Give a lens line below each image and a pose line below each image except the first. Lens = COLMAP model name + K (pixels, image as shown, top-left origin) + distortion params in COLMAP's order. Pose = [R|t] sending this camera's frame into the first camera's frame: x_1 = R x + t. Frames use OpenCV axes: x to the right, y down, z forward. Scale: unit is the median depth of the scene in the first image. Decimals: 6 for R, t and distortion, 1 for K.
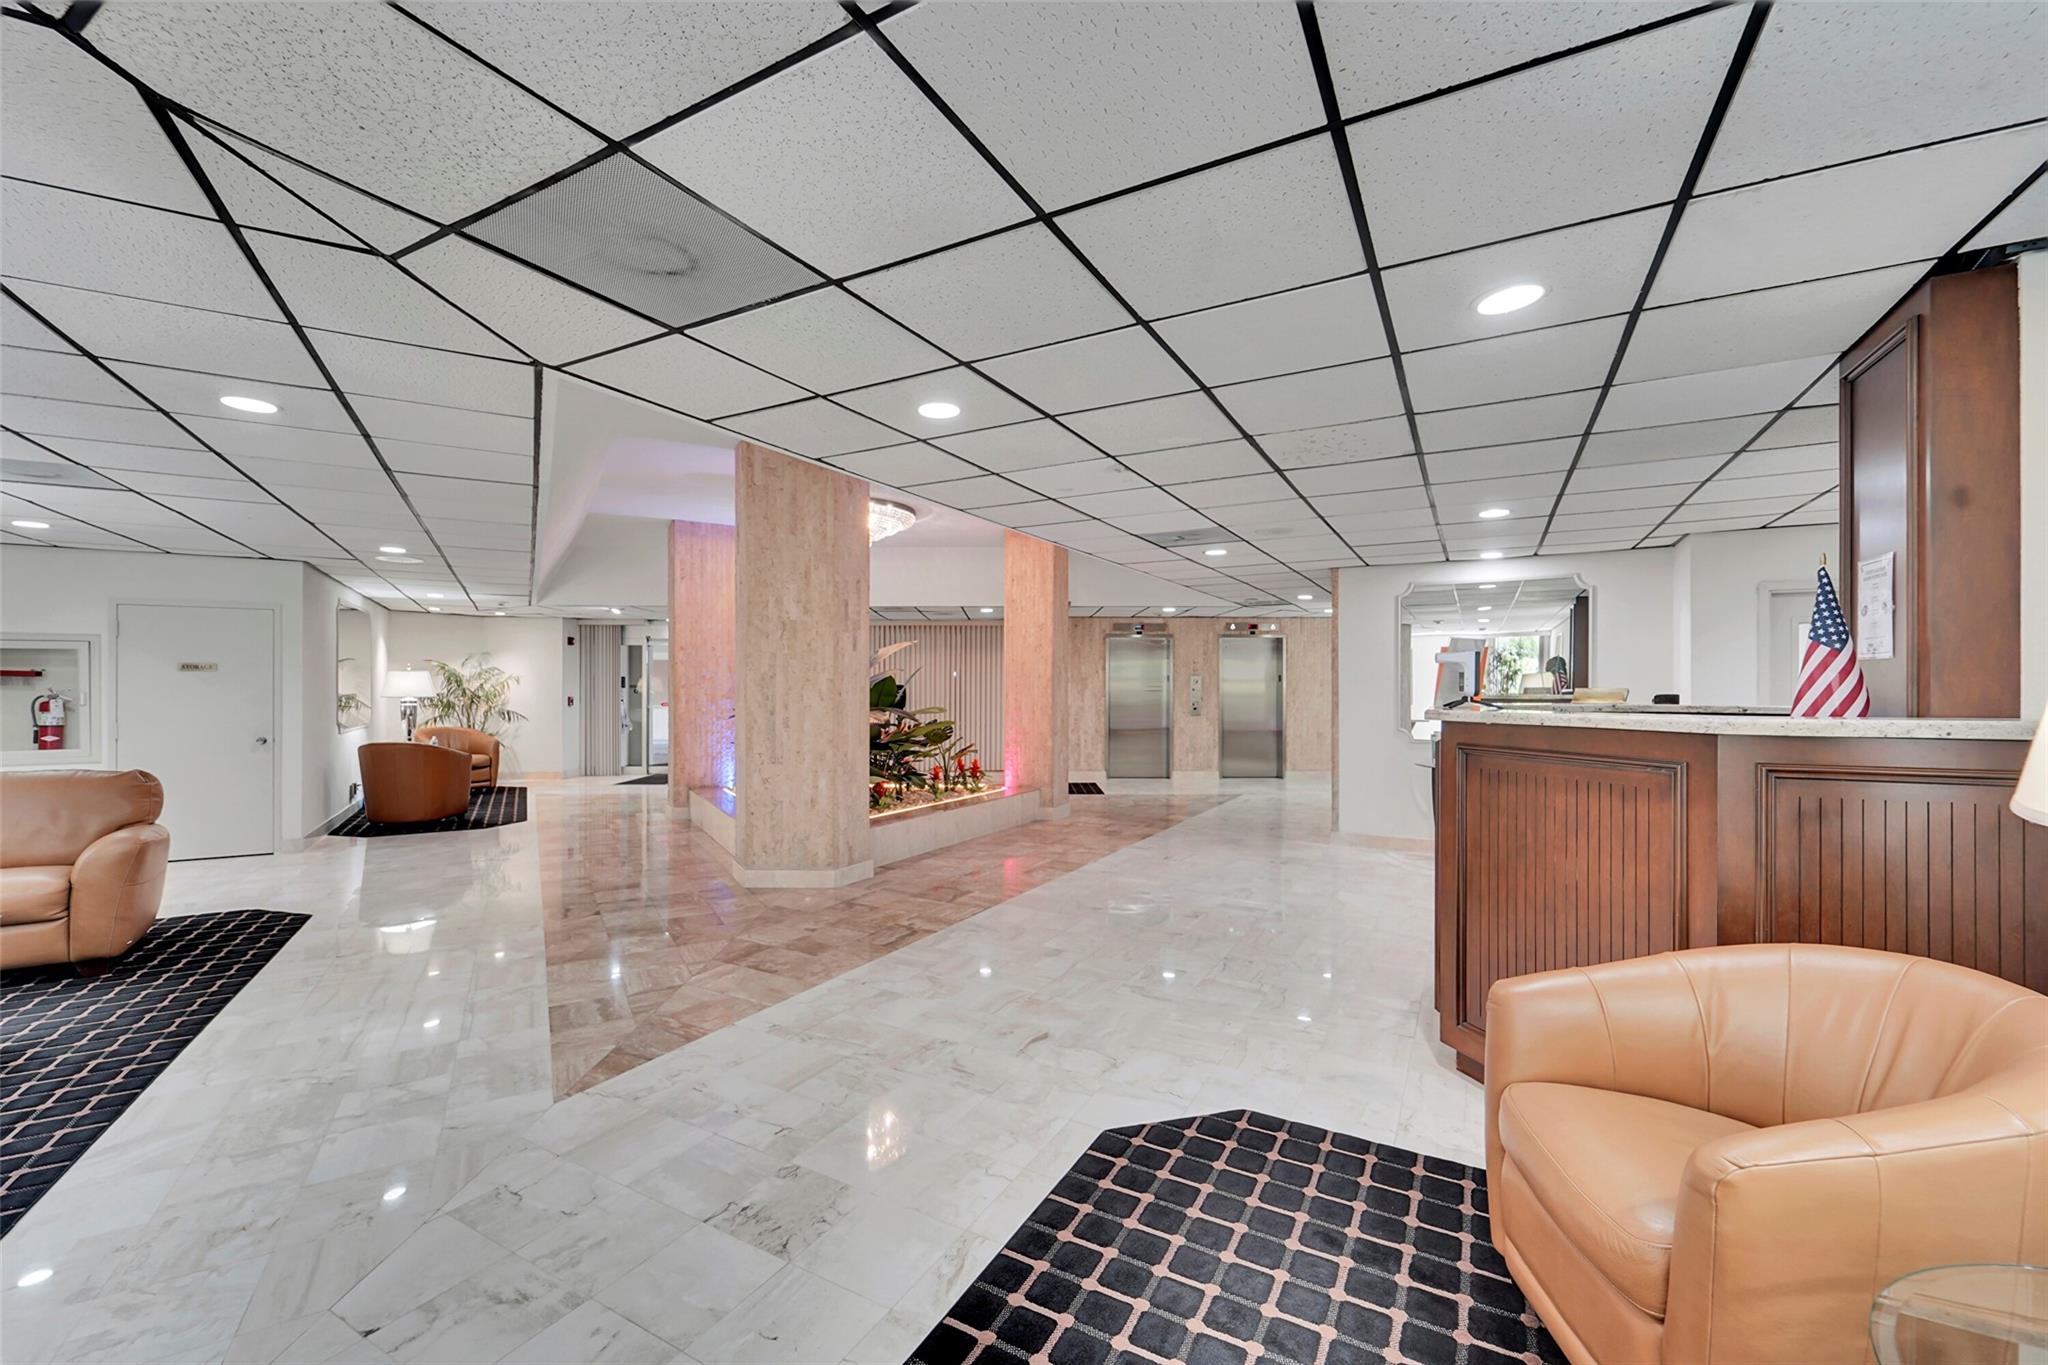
lens RADIAL K [[847.0, 0, 1015.5], [0, 847.0, 686.7], [0, 0, 1]] dist [0.004736, -0.000355]
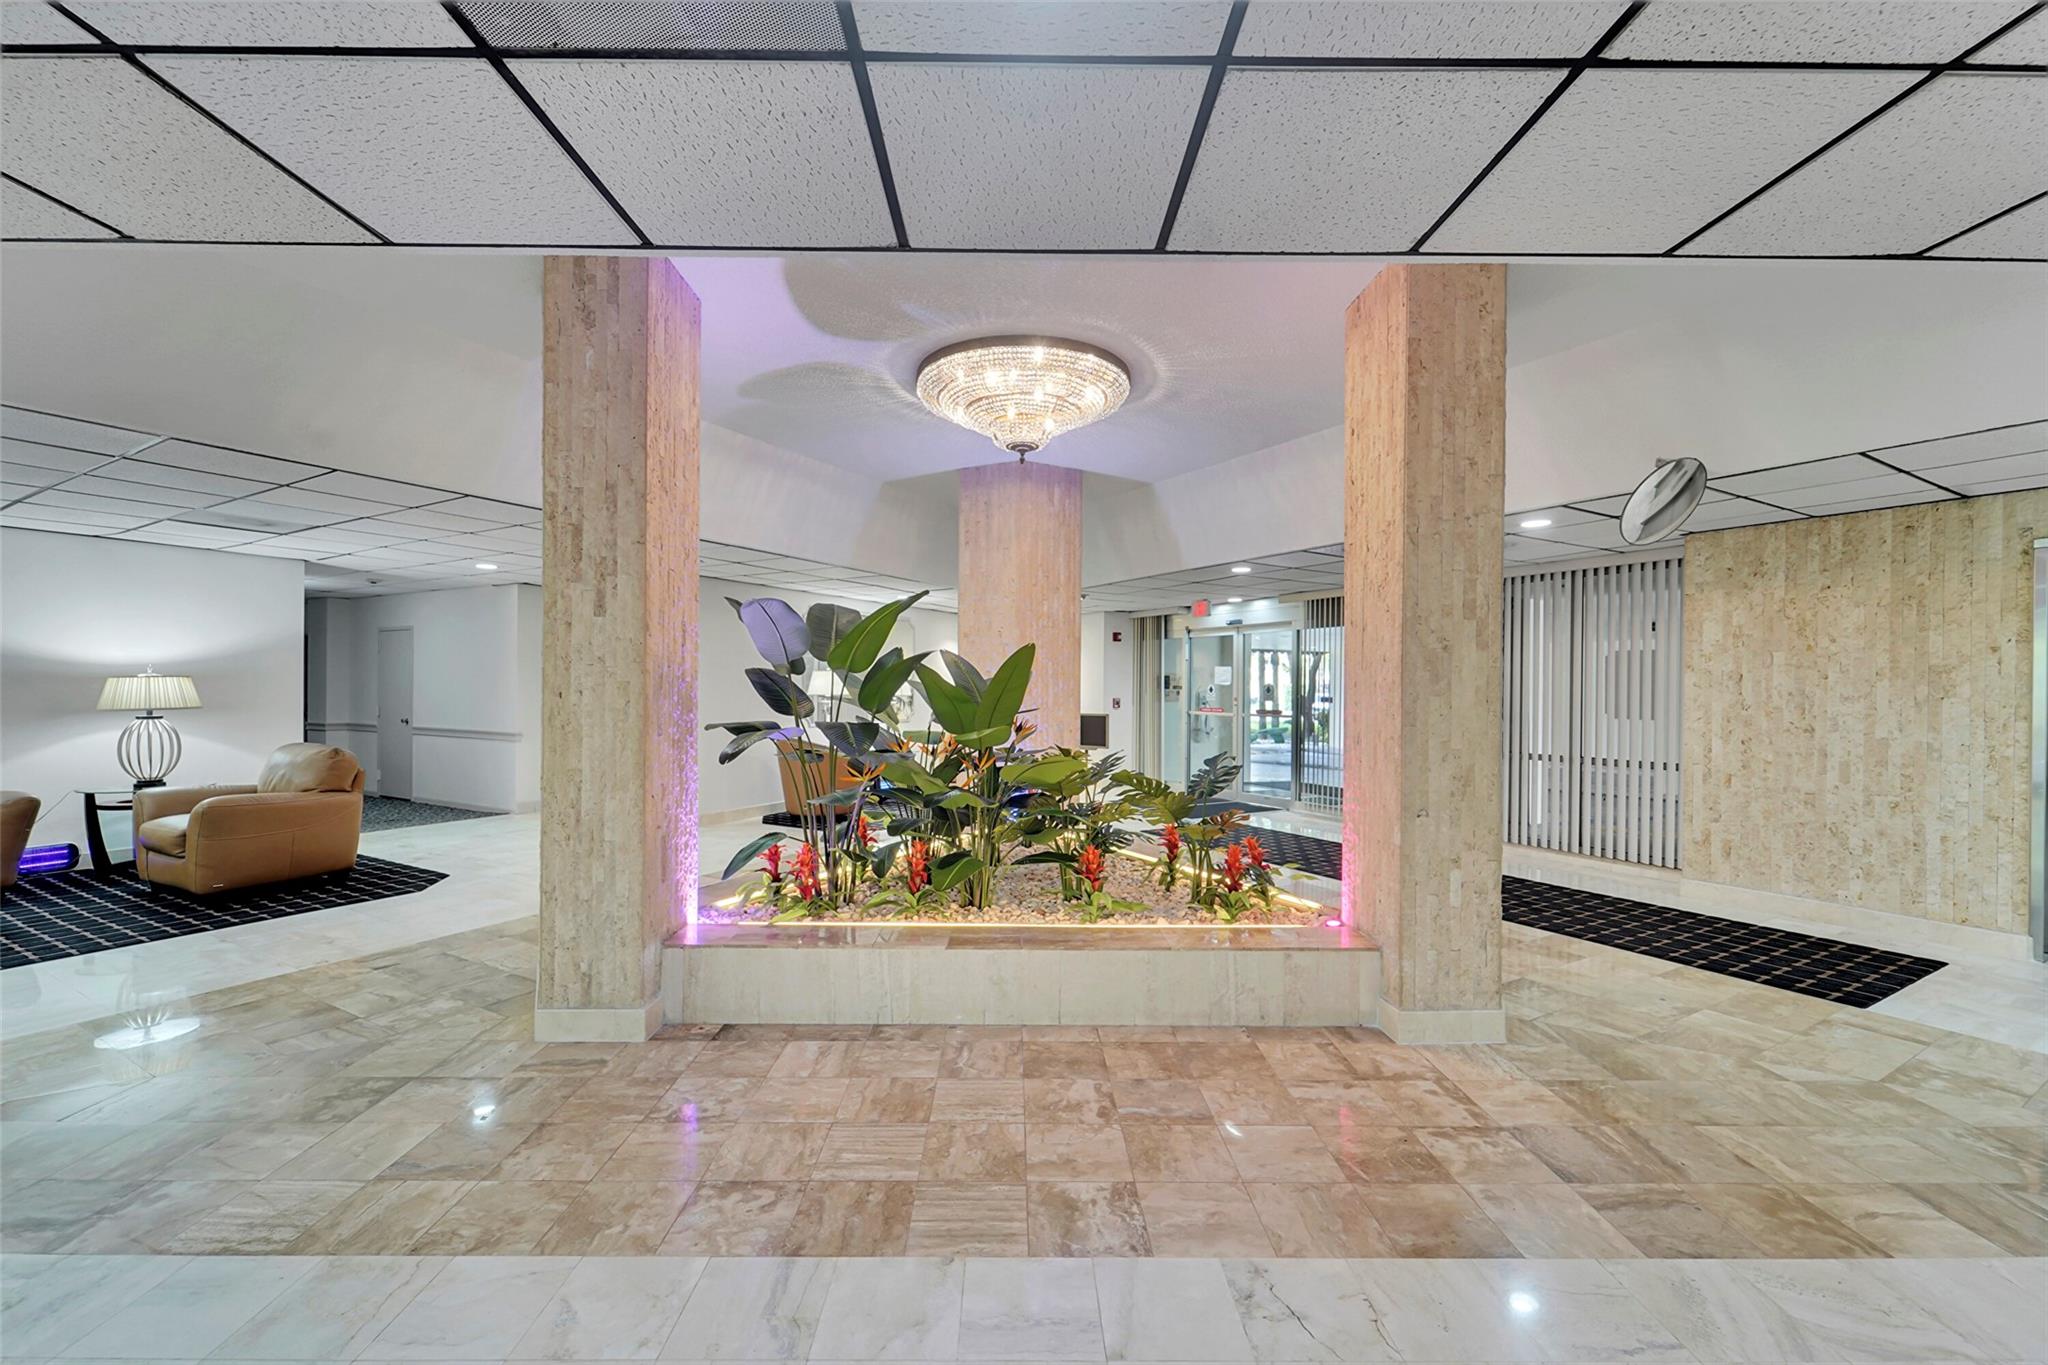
lens RADIAL K [[847.0, 0, 1015.5], [0, 847.0, 686.7], [0, 0, 1]] dist [0.004736, -0.000355]
pose [[0.492549, 0.020072, -0.870053, 0.405032], [-0.009120, 0.999798, 0.017902, -0.009063], [0.870237, -0.000883, 0.492633, 0.946221]]
